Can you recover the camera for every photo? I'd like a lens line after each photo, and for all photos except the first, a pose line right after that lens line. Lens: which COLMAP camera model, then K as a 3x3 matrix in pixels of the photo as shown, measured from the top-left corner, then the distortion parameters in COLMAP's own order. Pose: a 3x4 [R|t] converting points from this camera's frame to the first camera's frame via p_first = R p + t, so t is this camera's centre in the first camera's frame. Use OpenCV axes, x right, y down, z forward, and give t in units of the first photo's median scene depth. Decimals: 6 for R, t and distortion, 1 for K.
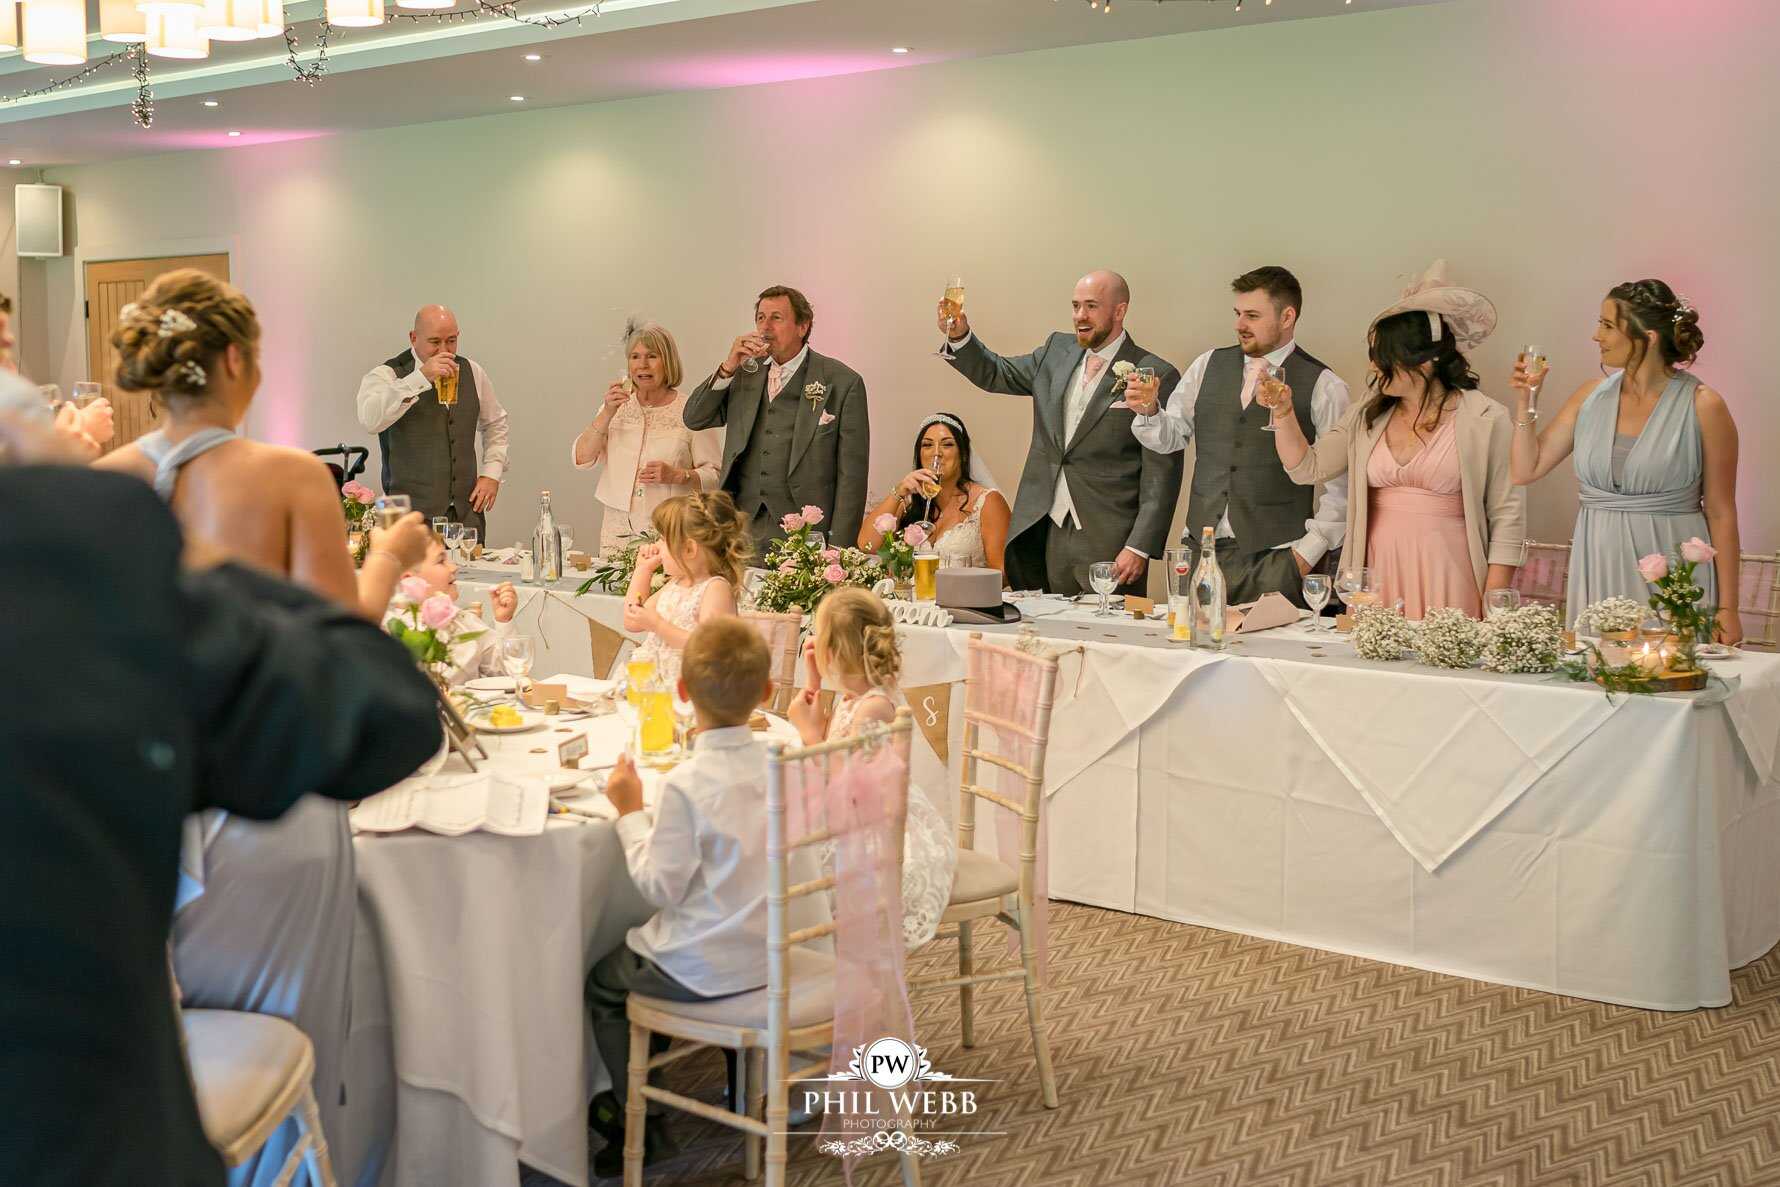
lens RADIAL K [[1886.5, 0, 890.0], [0, 1886.5, 593.5], [0, 0, 1]] dist [-0.004224, -0.011888]
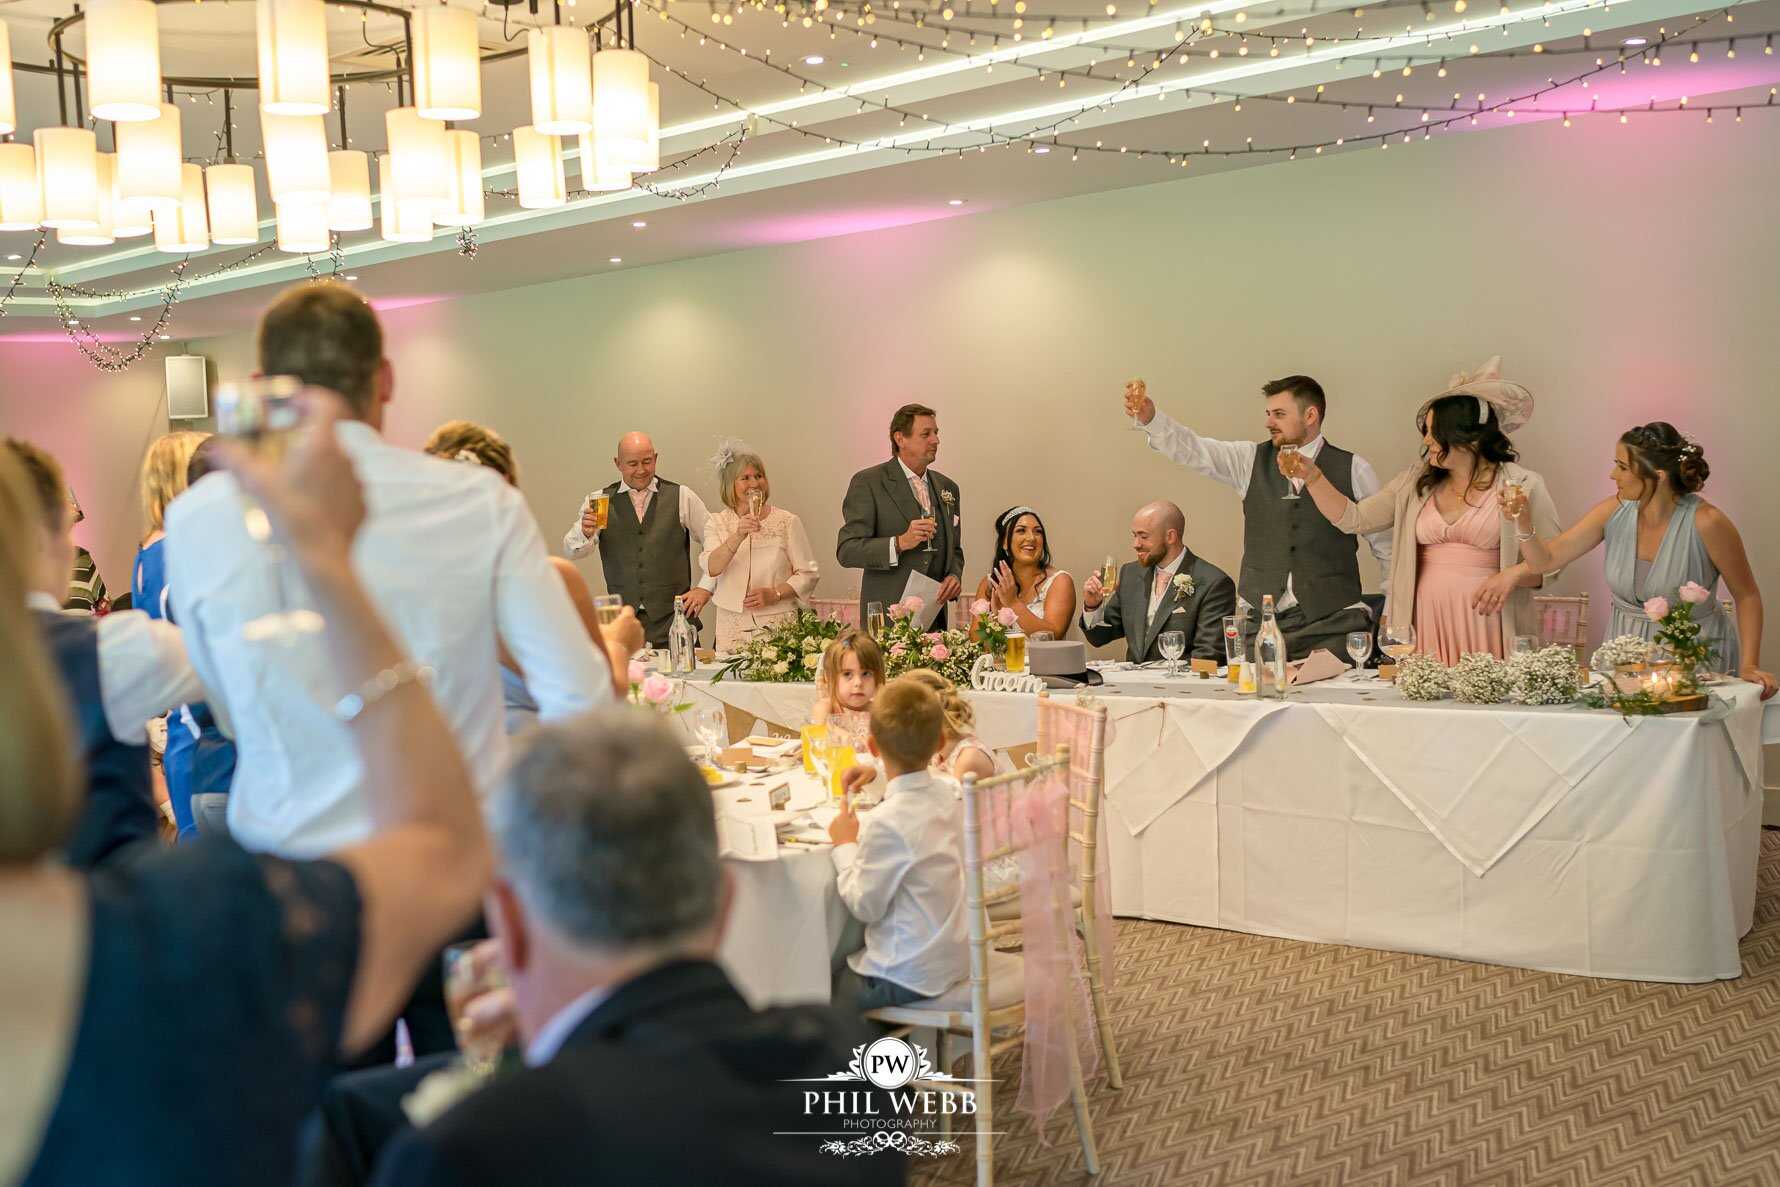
lens RADIAL K [[1703.6, 0, 890.6], [0, 1703.6, 662.0], [0, 0, 1]] dist [-0.005761, 0.001258]
pose [[0.998823, -0.046953, -0.012162, -0.063312], [0.046760, 0.998783, -0.015656, 0.013907], [0.012882, 0.015069, 0.999803, -0.071691]]
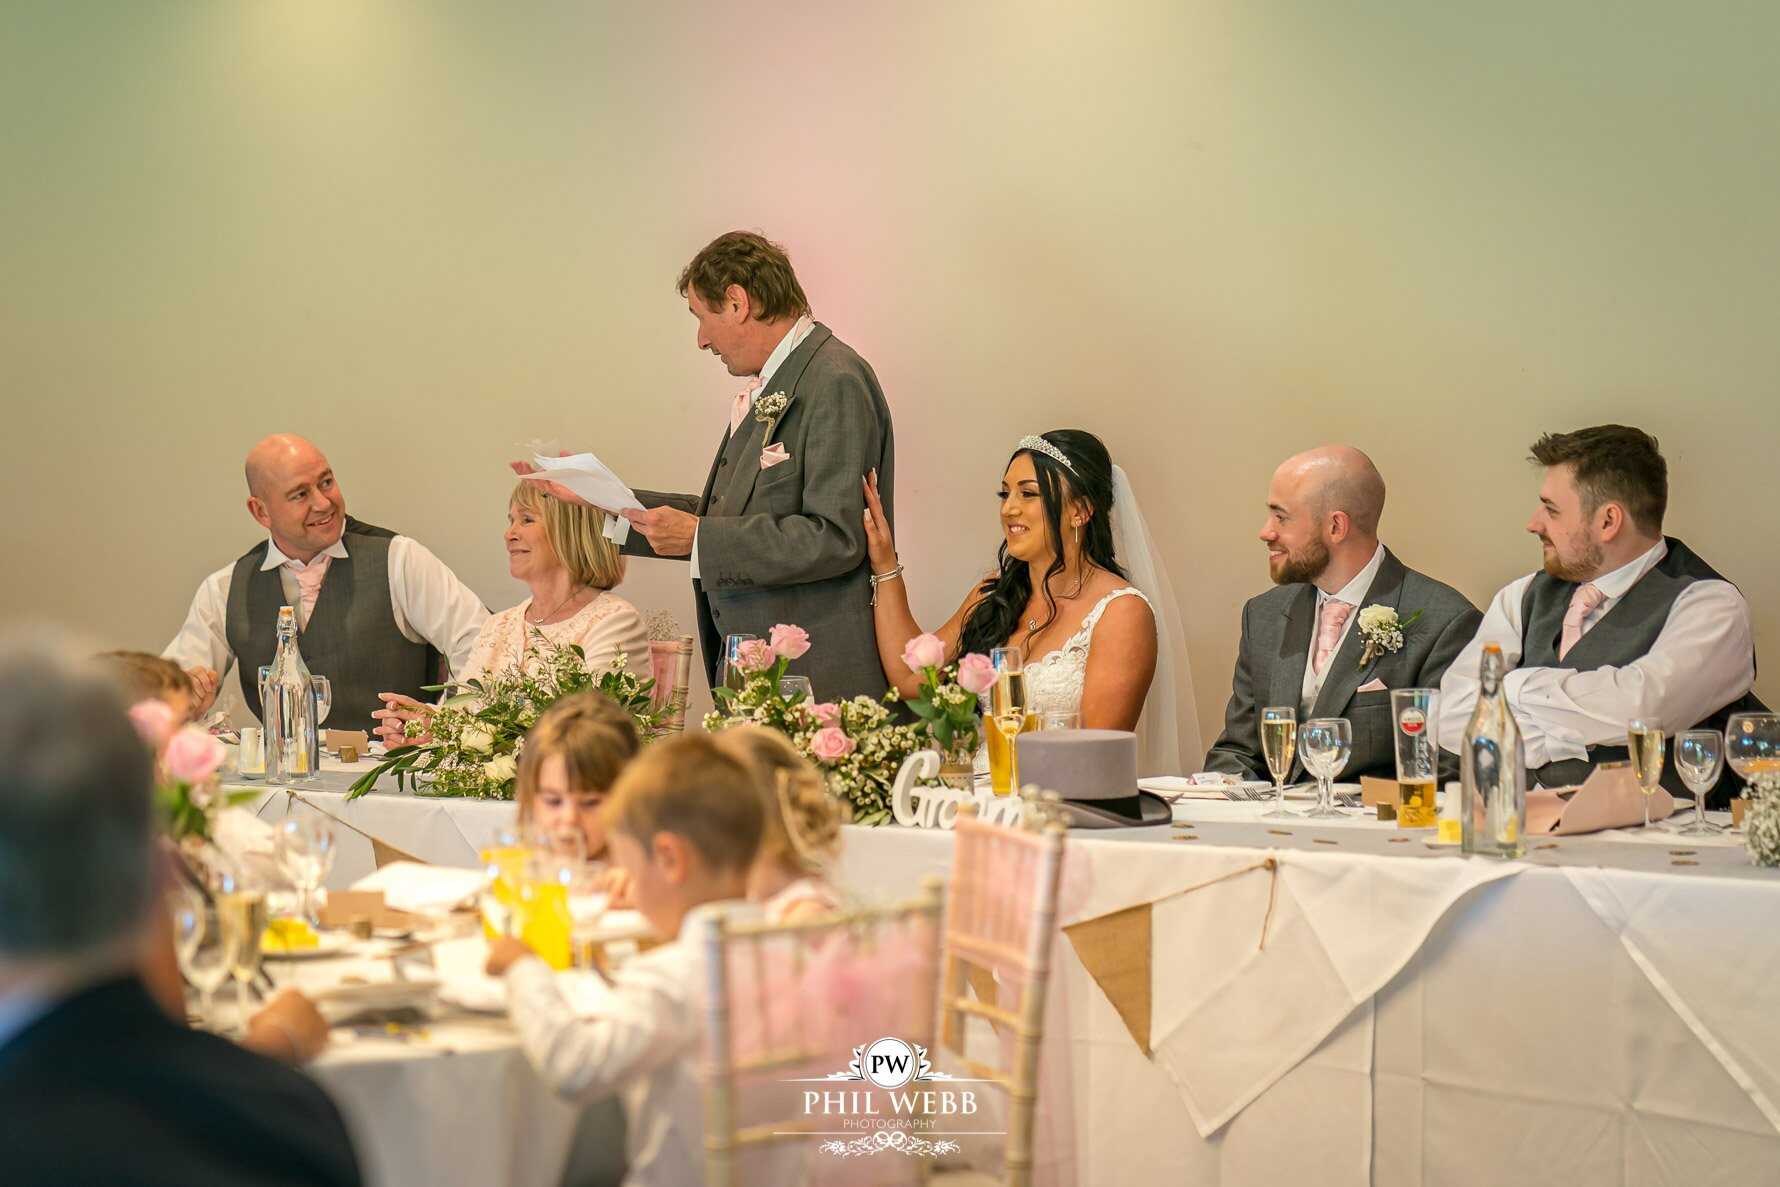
lens RADIAL K [[4452.5, 0, 892.9], [0, 4452.5, 489.9], [0, 0, 1]] dist [0.034498, -0.381838]
pose [[0.999824, -0.008972, -0.016490, 0.014175], [0.007329, 0.995249, -0.097086, 0.055720], [0.017283, 0.096948, 0.995139, -0.393261]]
